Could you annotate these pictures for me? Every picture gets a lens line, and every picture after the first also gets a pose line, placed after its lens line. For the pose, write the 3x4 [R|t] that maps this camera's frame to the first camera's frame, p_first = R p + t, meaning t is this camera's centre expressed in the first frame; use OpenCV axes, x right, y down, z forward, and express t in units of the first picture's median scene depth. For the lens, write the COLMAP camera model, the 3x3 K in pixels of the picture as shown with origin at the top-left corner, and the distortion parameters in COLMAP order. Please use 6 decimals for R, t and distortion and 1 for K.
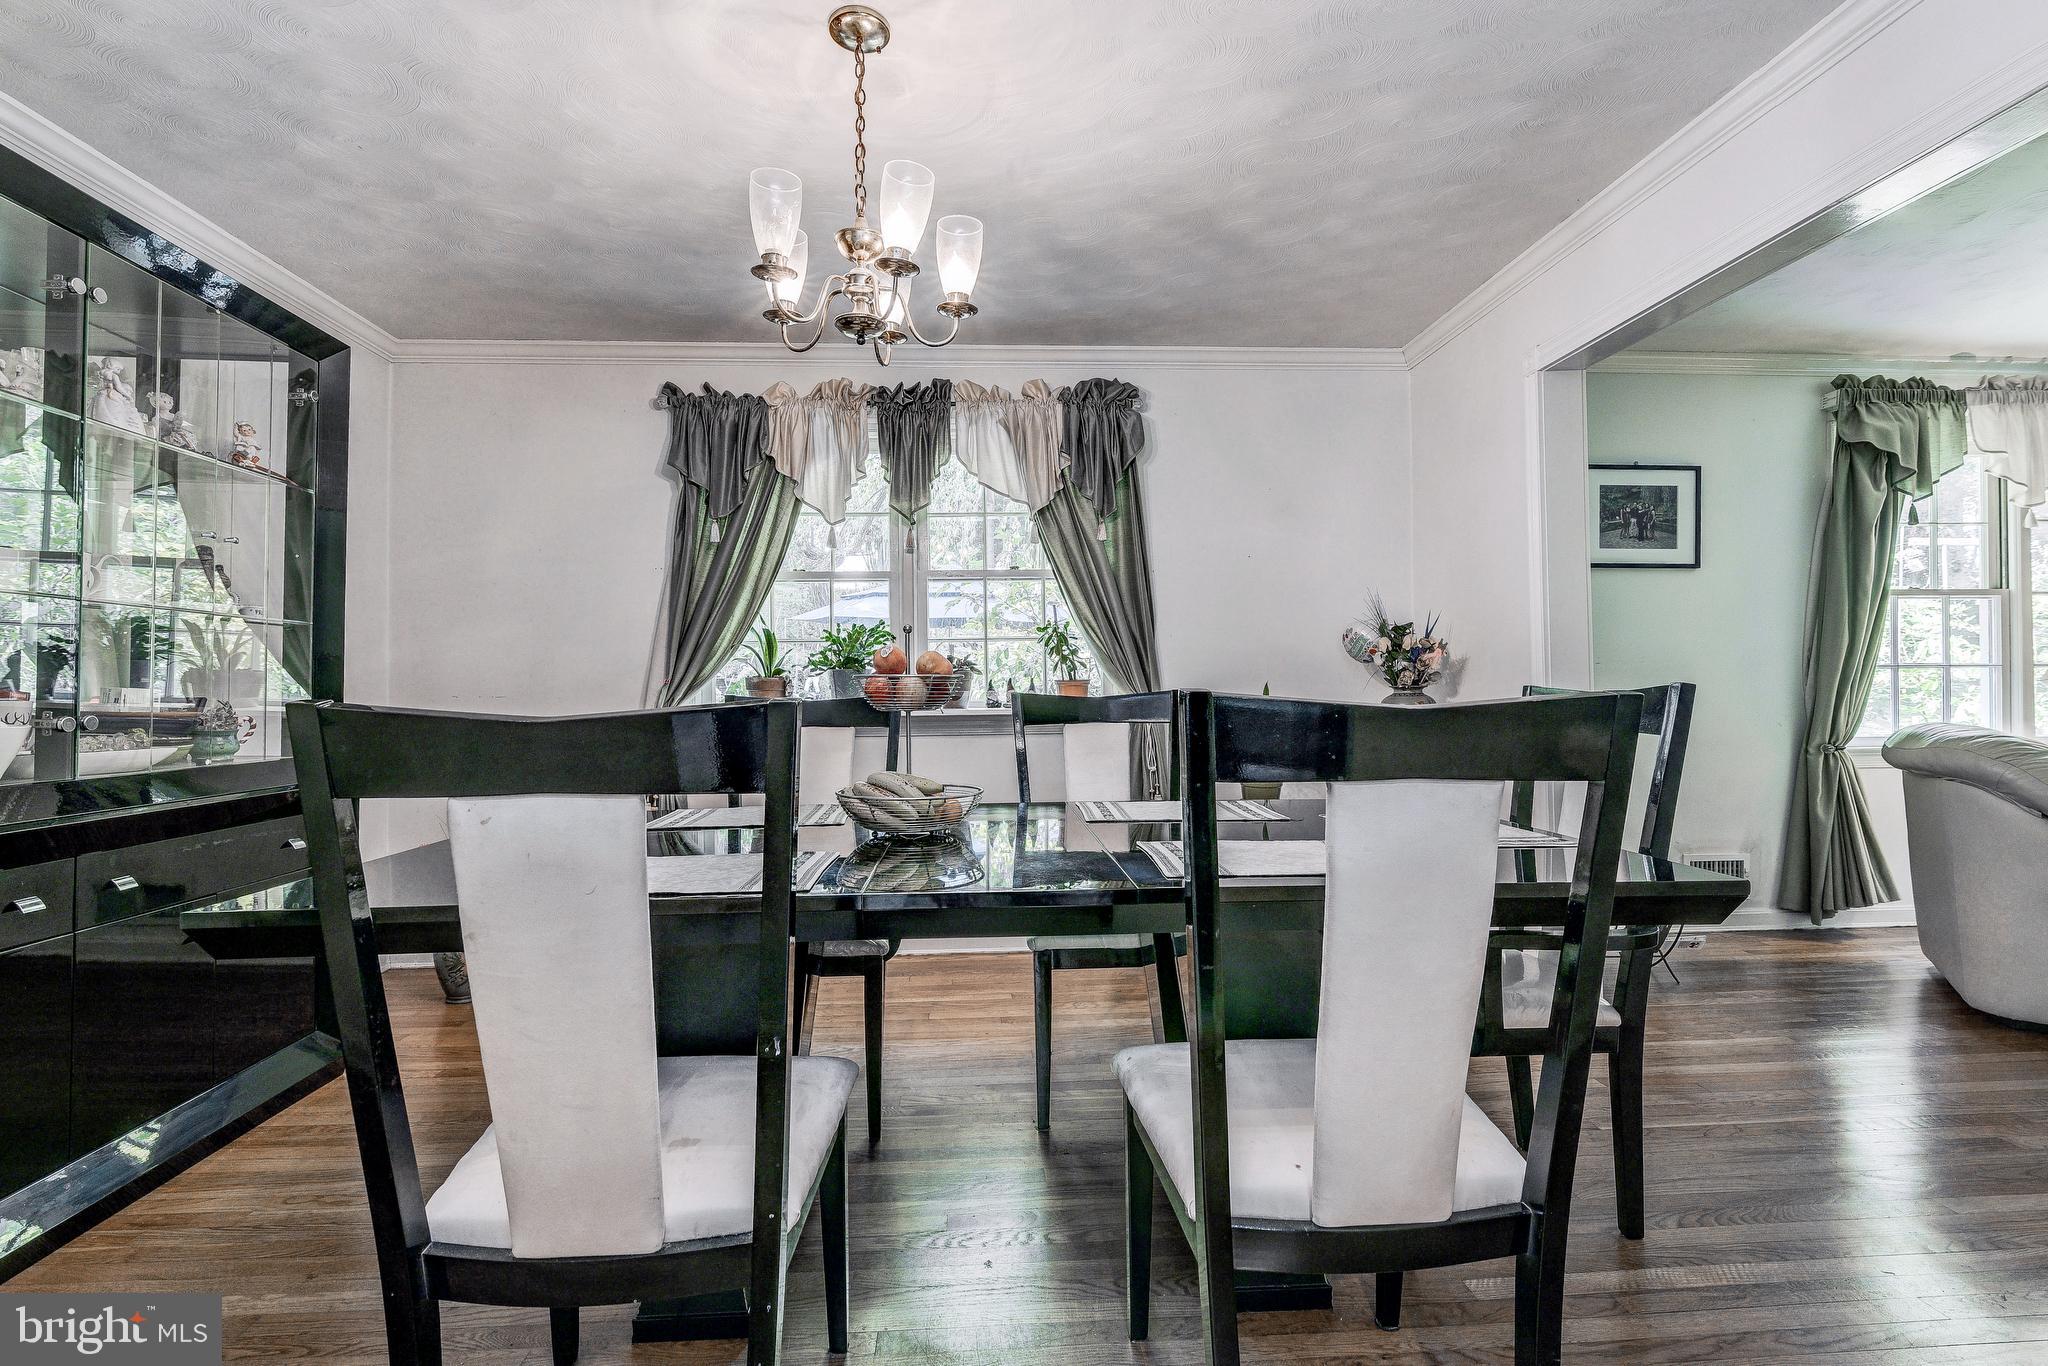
lens RADIAL K [[935.2, 0, 1019.1], [0, 935.2, 682.1], [0, 0, 1]] dist [-0.004520, 0.001319]
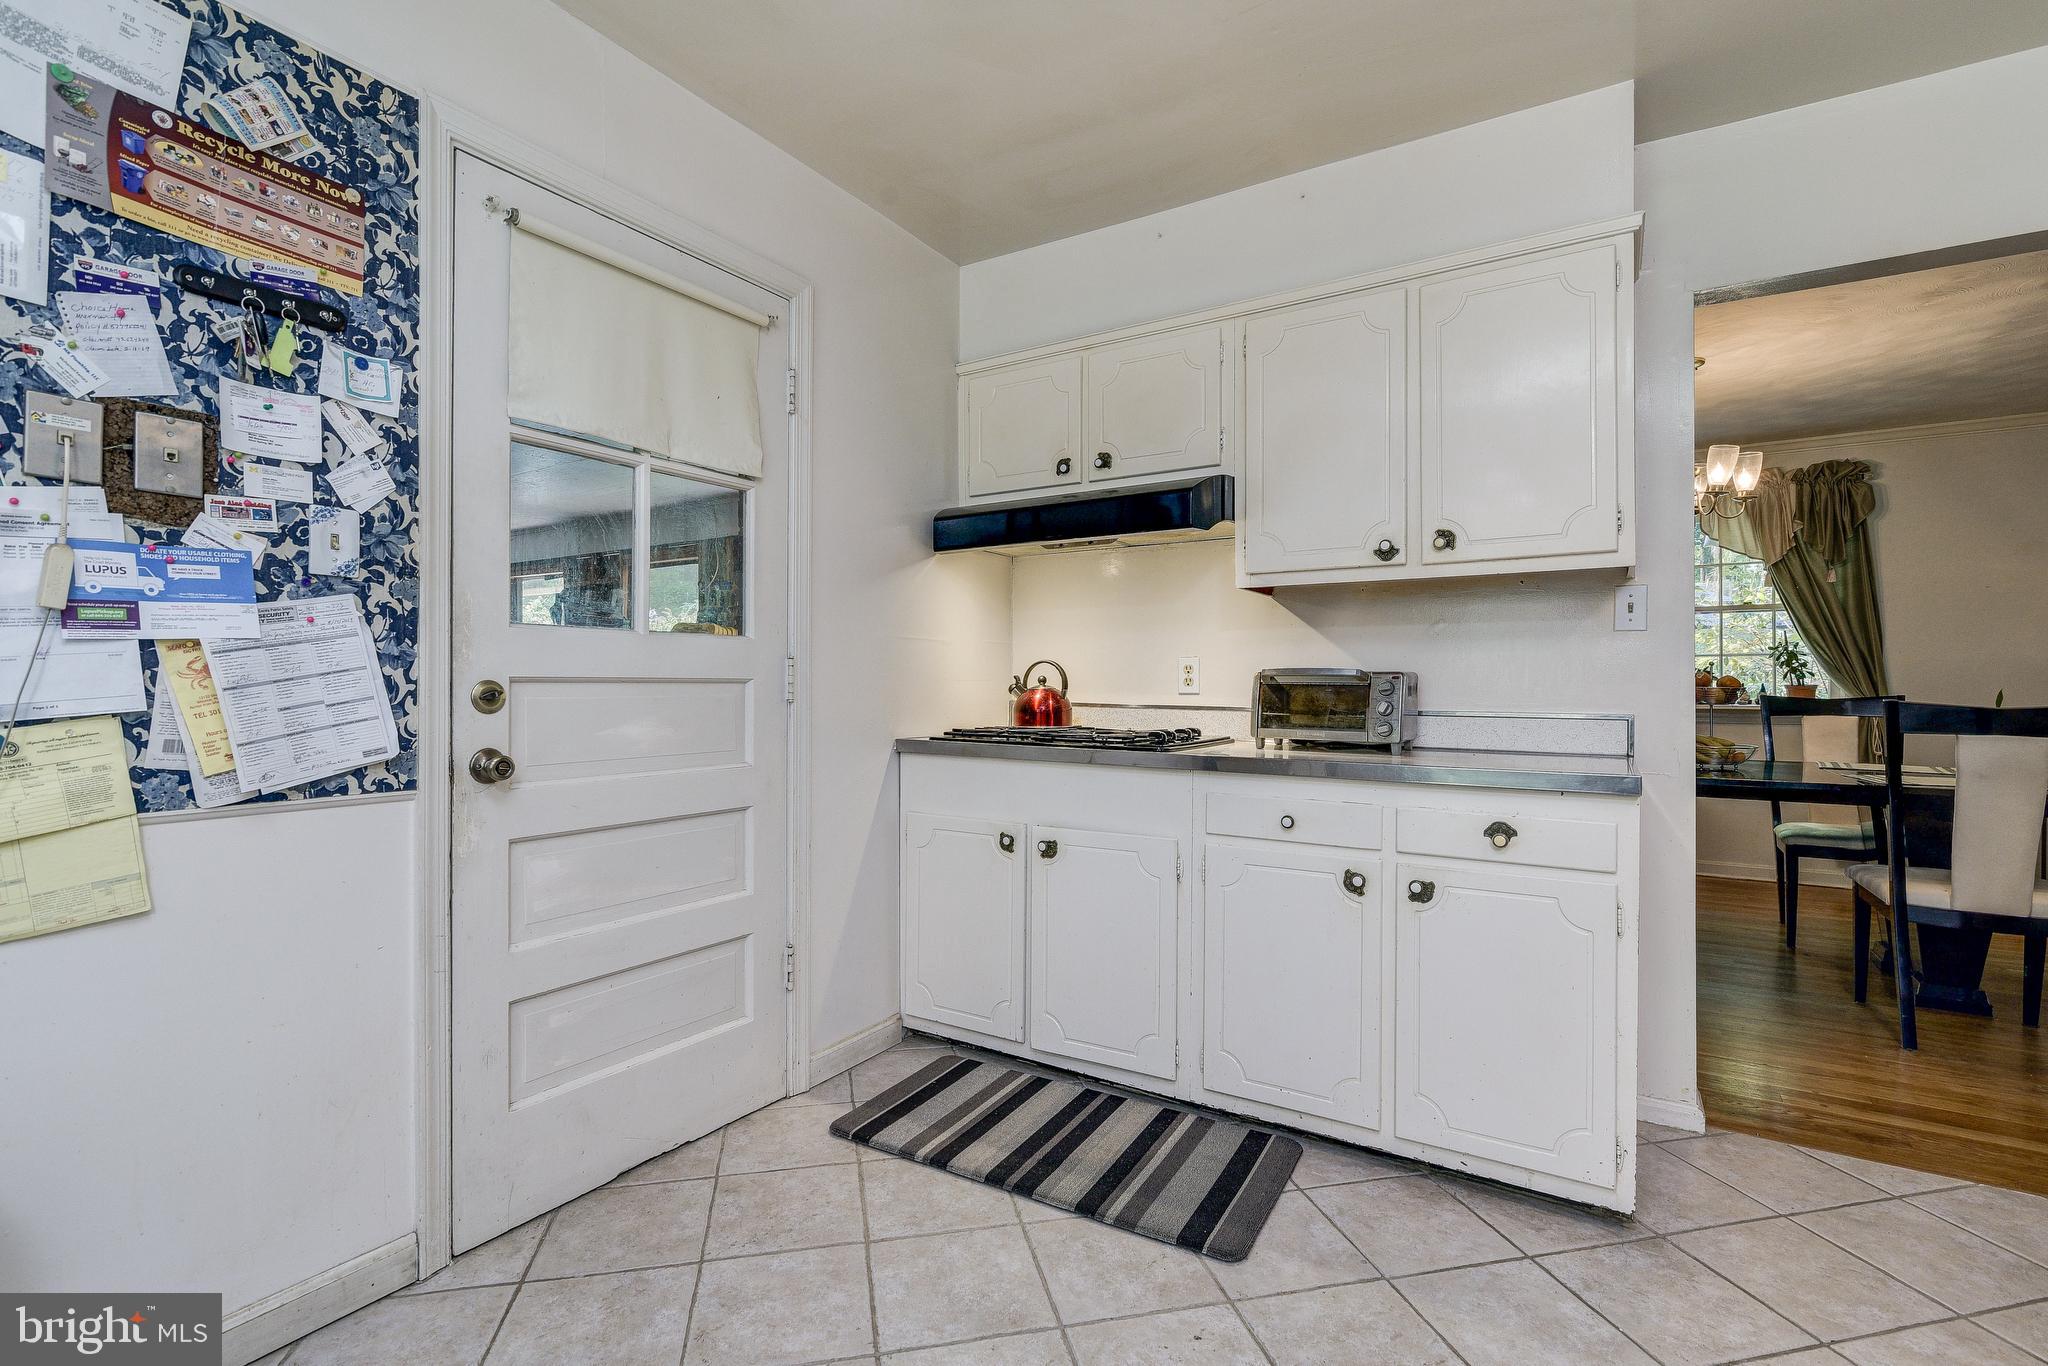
lens RADIAL K [[935.2, 0, 1028.6], [0, 935.2, 685.5], [0, 0, 1]] dist [-0.004520, 0.001319]
pose [[0.824479, 0.014299, -0.565712, -0.103299], [-0.005602, 0.999838, 0.017107, -0.019607], [0.565865, -0.010935, 0.824425, -0.765397]]
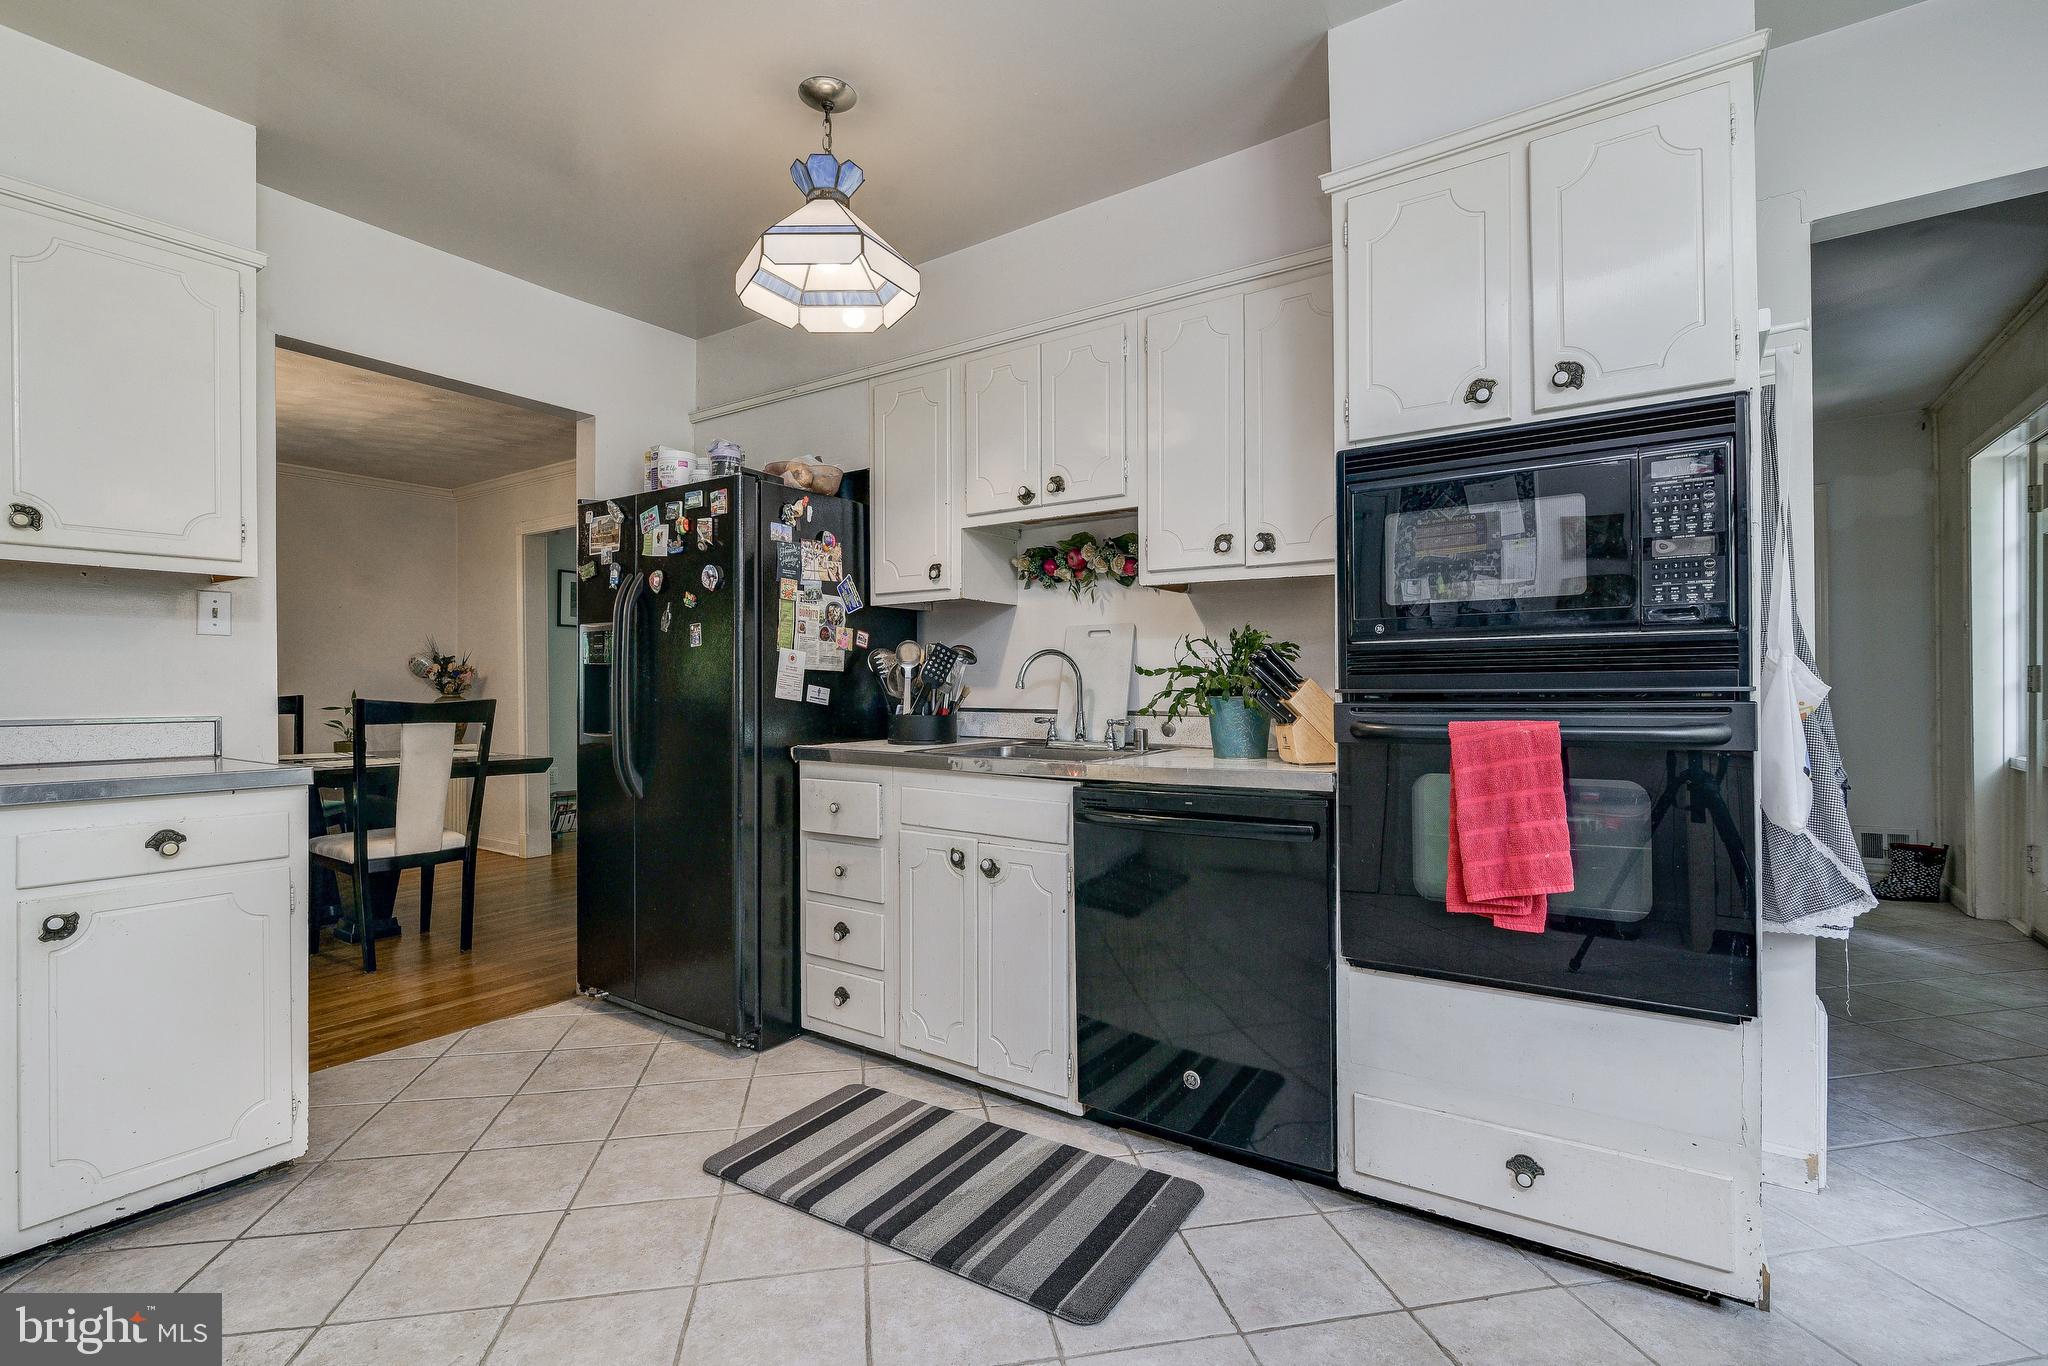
lens RADIAL K [[935.2, 0, 1022.2], [0, 935.2, 684.7], [0, 0, 1]] dist [-0.004520, 0.001319]
pose [[0.607990, 0.011233, 0.793865, -0.303021], [-0.014443, 0.999891, -0.003087, -0.019626], [-0.793813, -0.009589, 0.608086, -0.861629]]
